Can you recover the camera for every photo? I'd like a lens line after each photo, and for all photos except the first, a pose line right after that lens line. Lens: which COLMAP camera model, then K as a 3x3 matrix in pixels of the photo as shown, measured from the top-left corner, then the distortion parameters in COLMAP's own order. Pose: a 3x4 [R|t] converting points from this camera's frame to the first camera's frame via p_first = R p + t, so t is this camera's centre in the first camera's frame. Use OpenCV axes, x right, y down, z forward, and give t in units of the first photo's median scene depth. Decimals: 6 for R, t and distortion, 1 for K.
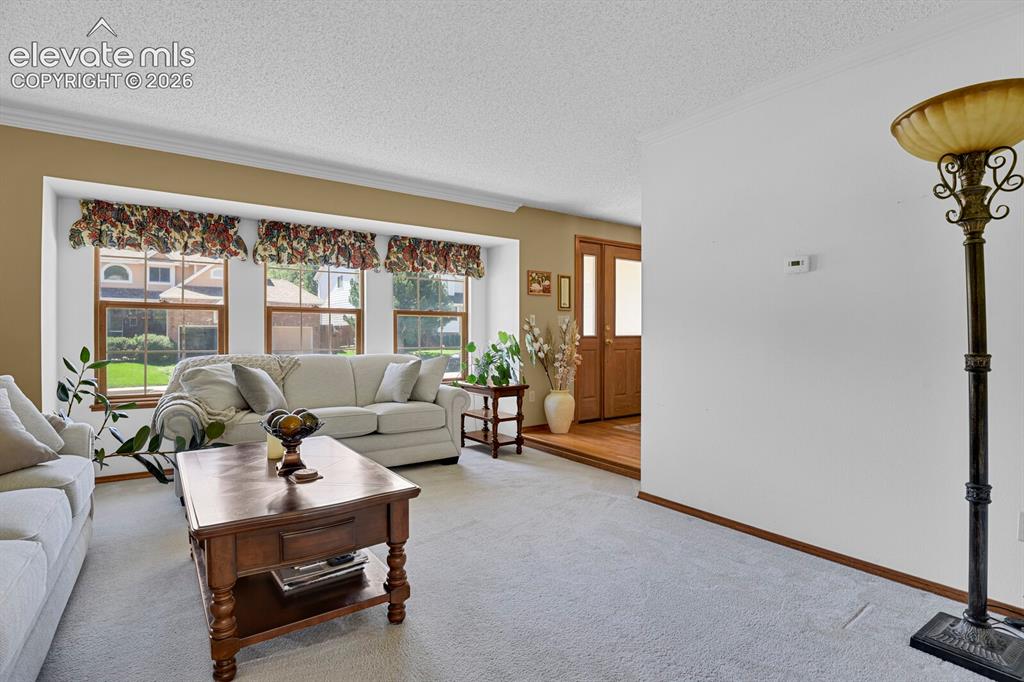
lens RADIAL K [[500.0, 0, 514.5], [0, 500.0, 340.4], [0, 0, 1]] dist [-0.026068, -0.004090]
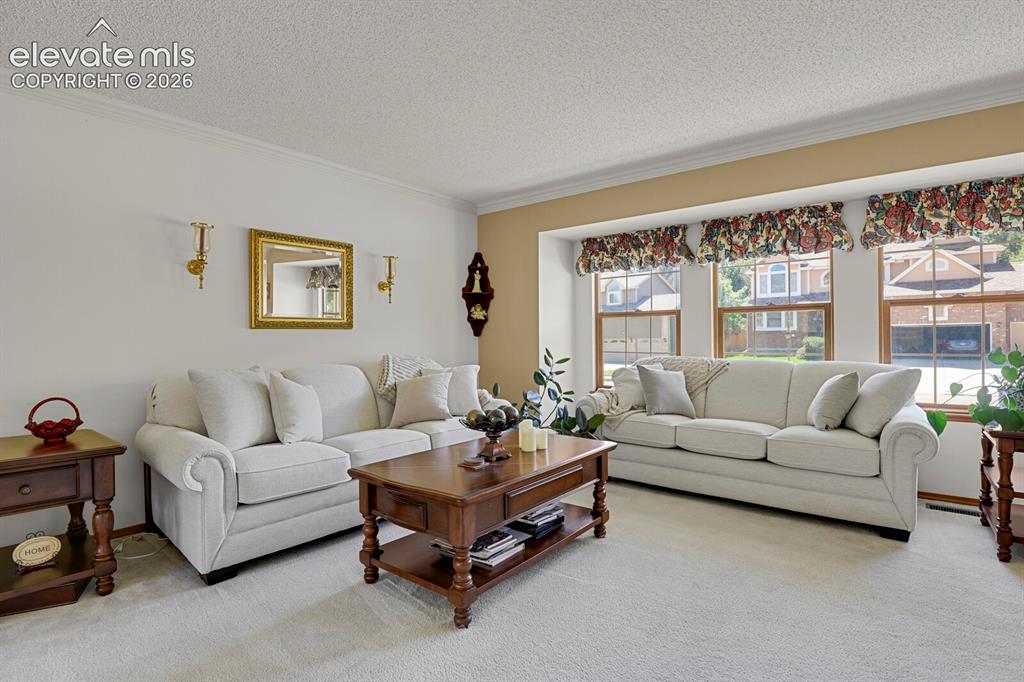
lens RADIAL K [[500.0, 0, 514.2], [0, 500.0, 341.3], [0, 0, 1]] dist [-0.026068, -0.004090]
pose [[0.268139, 0.000393, -0.963380, 0.338952], [0.001704, 0.999998, 0.000882, -0.005240], [0.963379, -0.001878, 0.268138, 0.363589]]
